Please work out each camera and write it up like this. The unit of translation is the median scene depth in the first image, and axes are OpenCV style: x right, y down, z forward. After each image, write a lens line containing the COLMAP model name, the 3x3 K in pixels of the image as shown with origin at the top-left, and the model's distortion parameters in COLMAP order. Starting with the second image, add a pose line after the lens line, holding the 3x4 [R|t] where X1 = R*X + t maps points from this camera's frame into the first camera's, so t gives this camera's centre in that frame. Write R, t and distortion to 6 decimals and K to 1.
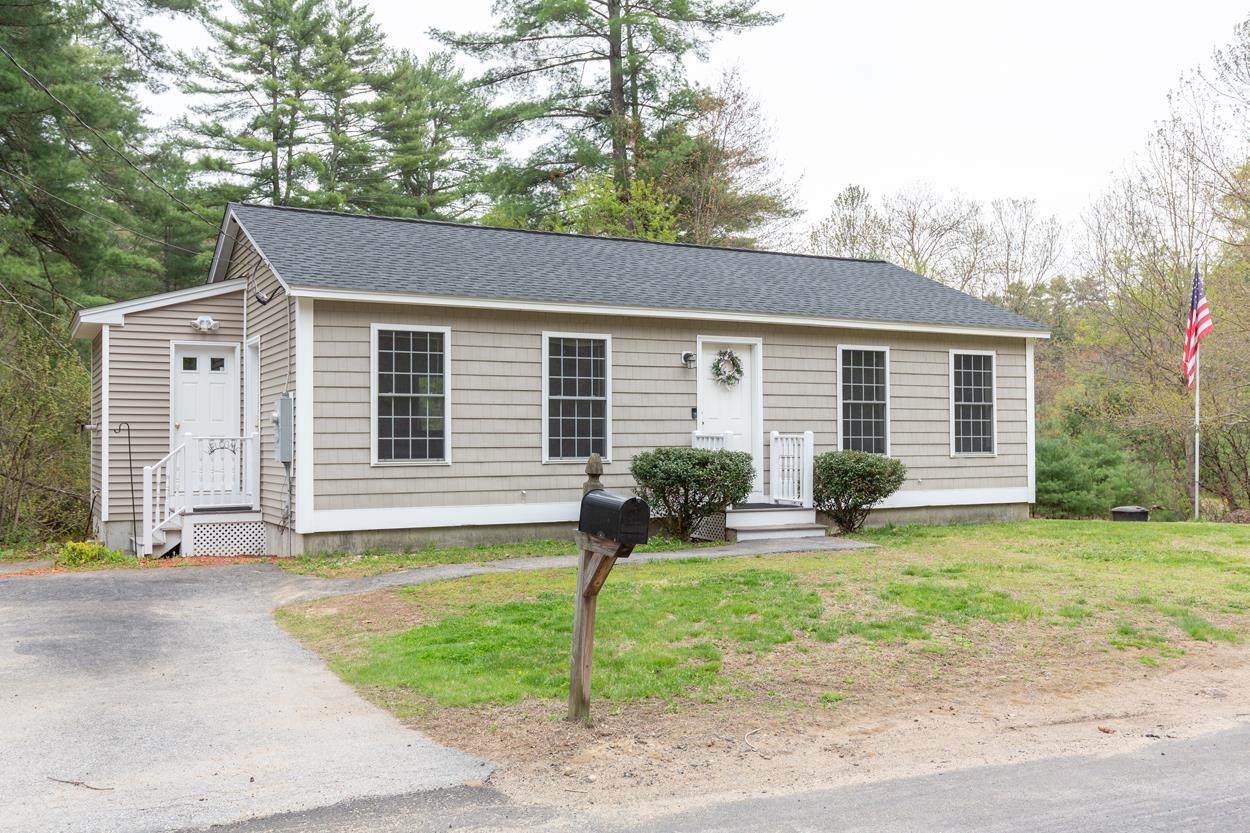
lens RADIAL K [[1084.5, 0, 626.9], [0, 1084.5, 399.3], [0, 0, 1]] dist [-0.004185, -0.000812]
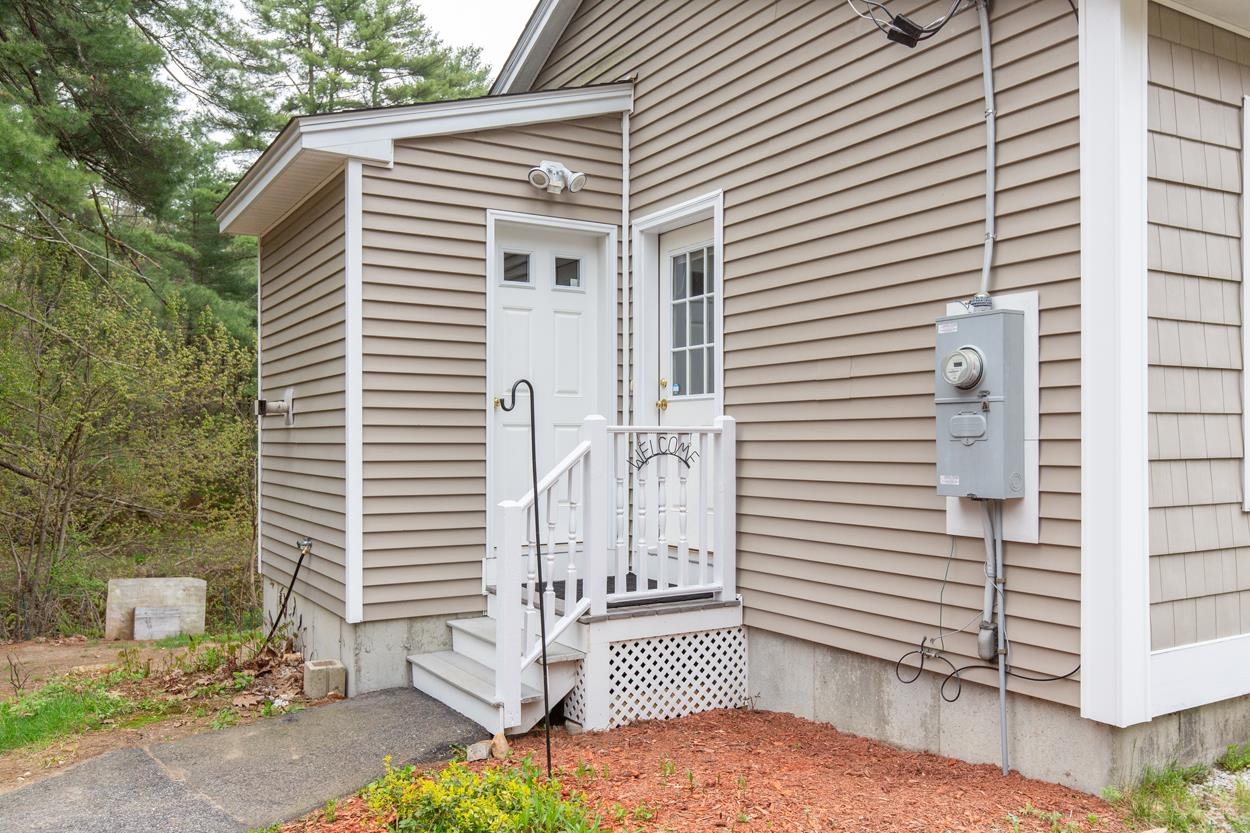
lens RADIAL K [[958.9, 0, 628.2], [0, 958.9, 423.8], [0, 0, 1]] dist [0.007019, 0.000771]
pose [[0.998806, 0.006174, 0.048467, -0.378371], [-0.007315, 0.999700, 0.023394, 0.023662], [-0.048308, -0.023721, 0.998551, 0.596508]]
